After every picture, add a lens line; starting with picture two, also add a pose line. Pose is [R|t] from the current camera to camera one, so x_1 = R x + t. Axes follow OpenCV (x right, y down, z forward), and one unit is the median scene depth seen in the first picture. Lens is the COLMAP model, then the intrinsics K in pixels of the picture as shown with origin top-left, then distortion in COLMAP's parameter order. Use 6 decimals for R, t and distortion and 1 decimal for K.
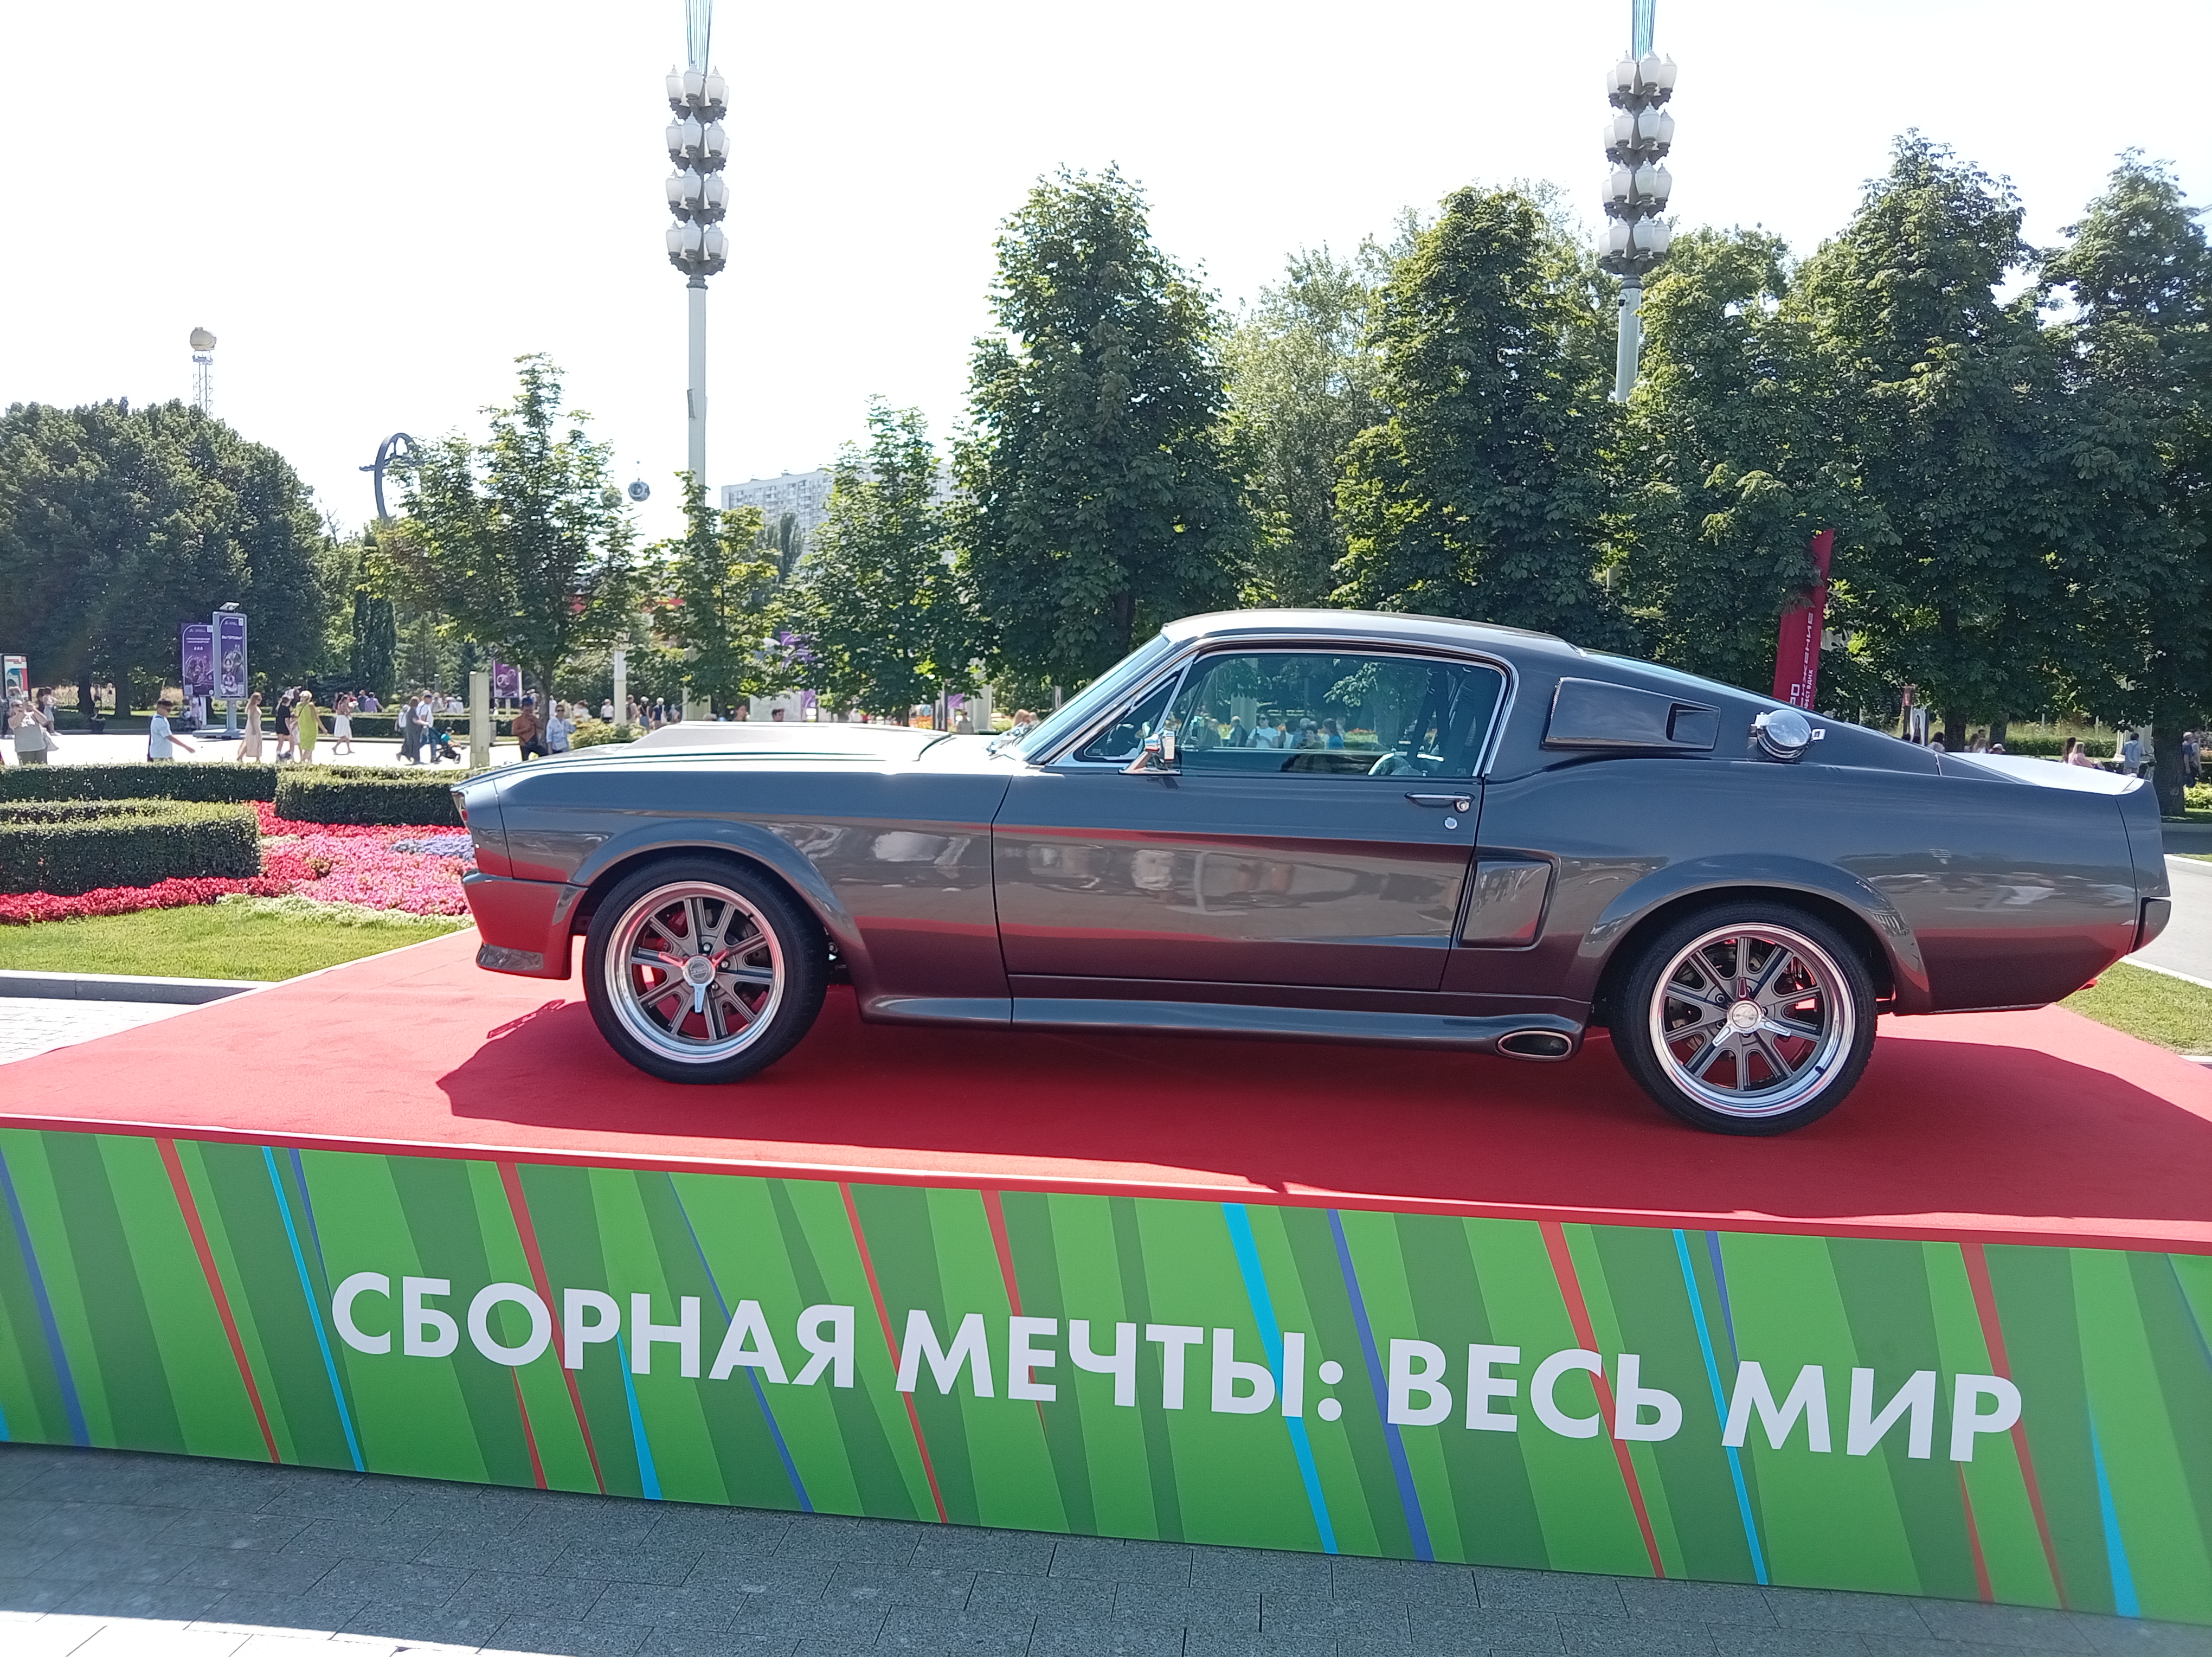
lens RADIAL K [[1669.0, 0, 1024.0], [0, 1669.0, 815.6], [0, 0, 1]] dist [-0.003840, -0.009427]
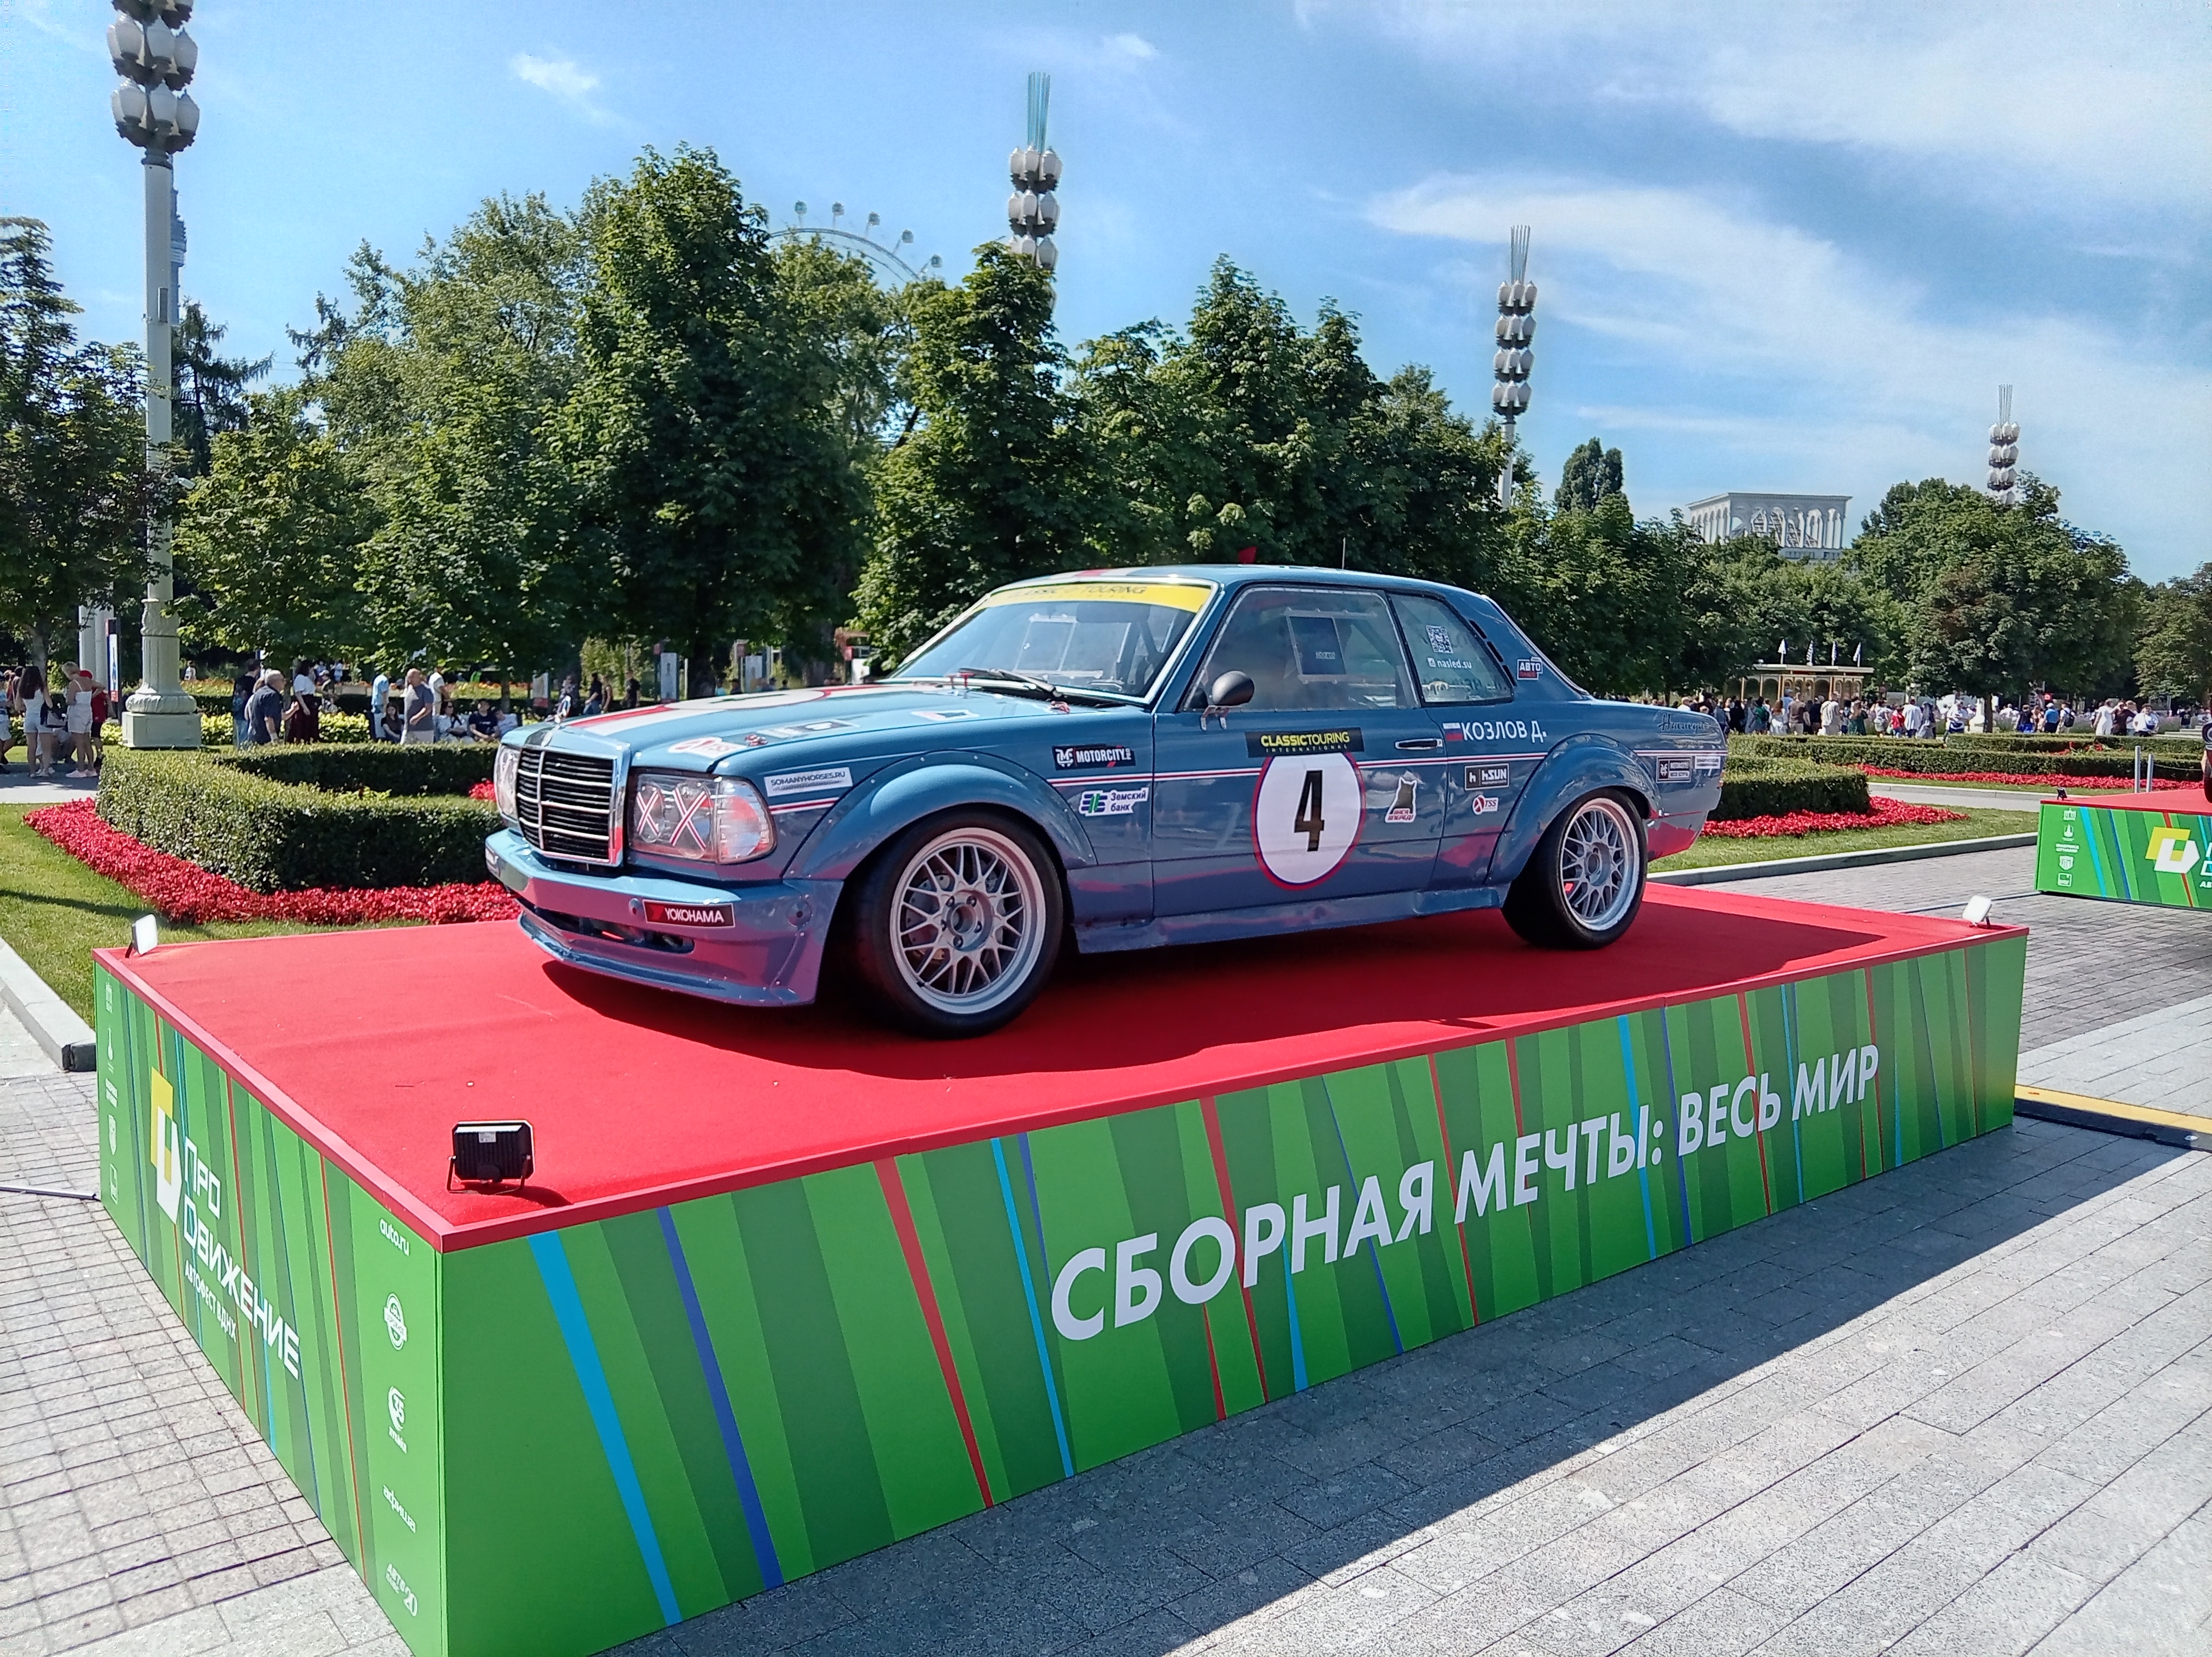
lens RADIAL K [[1669.0, 0, 1024.0], [0, 1669.0, 815.6], [0, 0, 1]] dist [-0.003840, -0.009427]
pose [[0.689973, -0.057934, 0.721513, -1.117402], [0.031884, 0.998257, 0.049666, -0.006620], [-0.723132, -0.011263, 0.690618, 0.423364]]
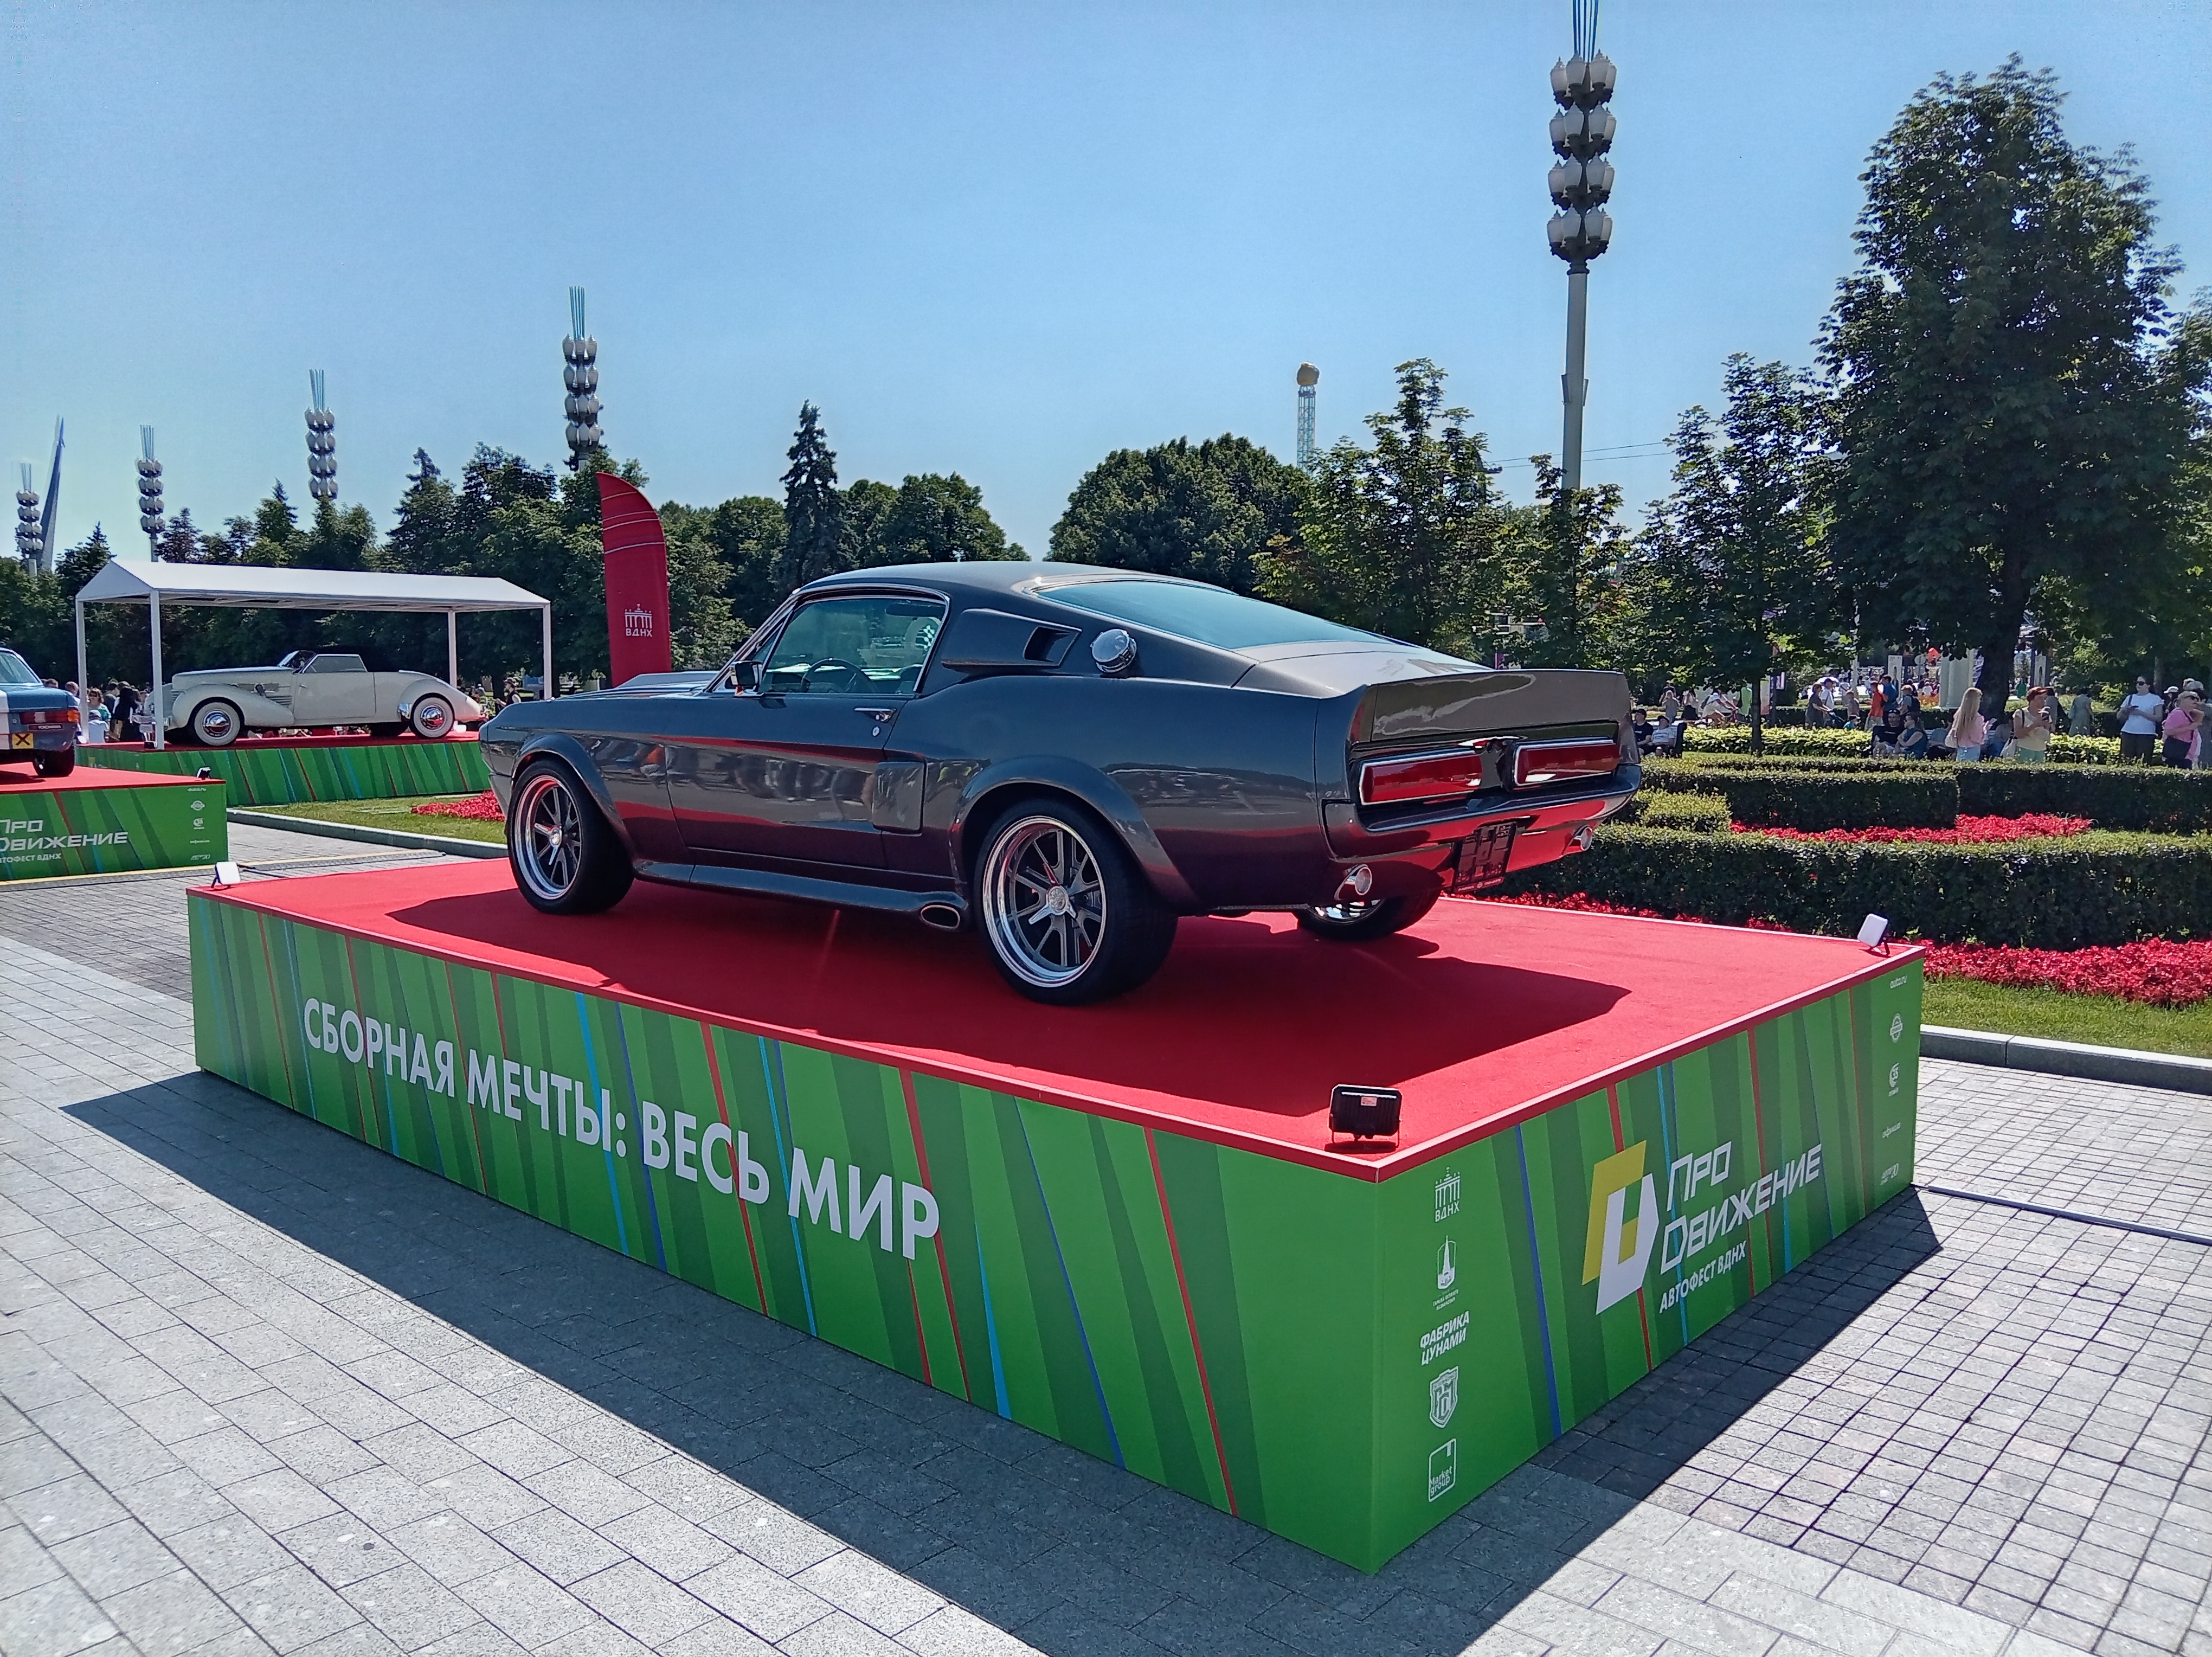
lens RADIAL K [[1600.2, 0, 1045.2], [0, 1600.2, 810.9], [0, 0, 1]] dist [0.039878, -0.067022]
pose [[0.810968, 0.024970, -0.584557, 1.205050], [-0.020981, 0.999687, 0.013595, 0.051357], [0.584714, 0.001239, 0.811239, 0.126185]]
